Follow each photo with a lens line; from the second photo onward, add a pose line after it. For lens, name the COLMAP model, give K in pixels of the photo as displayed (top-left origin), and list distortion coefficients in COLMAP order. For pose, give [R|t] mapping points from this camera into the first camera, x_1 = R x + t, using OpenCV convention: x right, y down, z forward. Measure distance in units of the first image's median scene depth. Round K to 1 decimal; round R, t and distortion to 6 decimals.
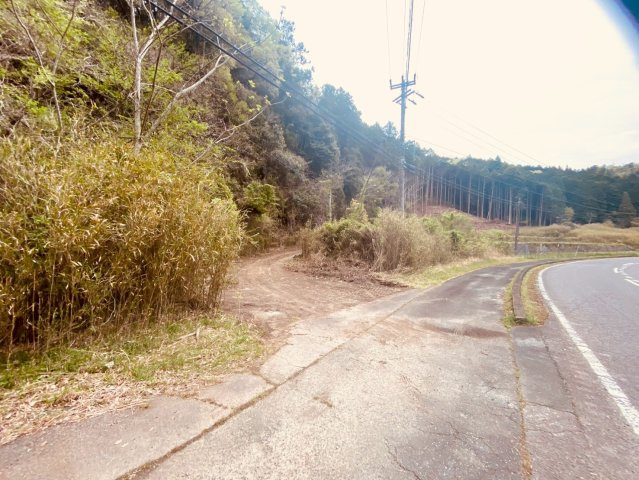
lens RADIAL K [[257.4, 0, 318.4], [0, 257.4, 239.3], [0, 0, 1]] dist [0.028802, -0.024671]
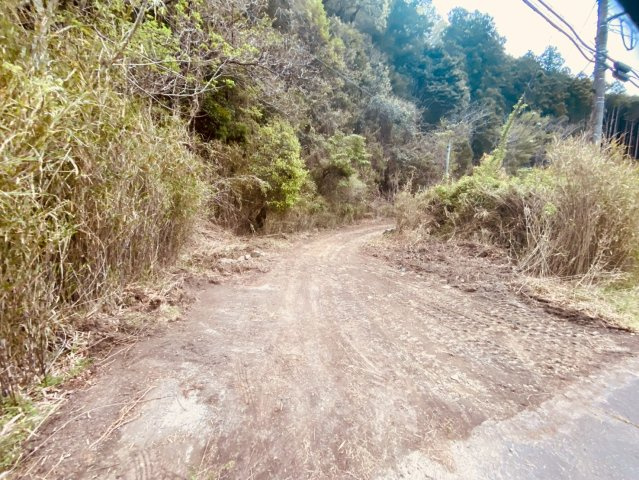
lens RADIAL K [[257.4, 0, 318.4], [0, 257.4, 239.3], [0, 0, 1]] dist [0.028802, -0.024671]
pose [[0.912320, 0.057369, -0.405440, 0.024110], [-0.010606, 0.993116, 0.116658, 0.003163], [0.409341, -0.102129, 0.906647, 0.184102]]
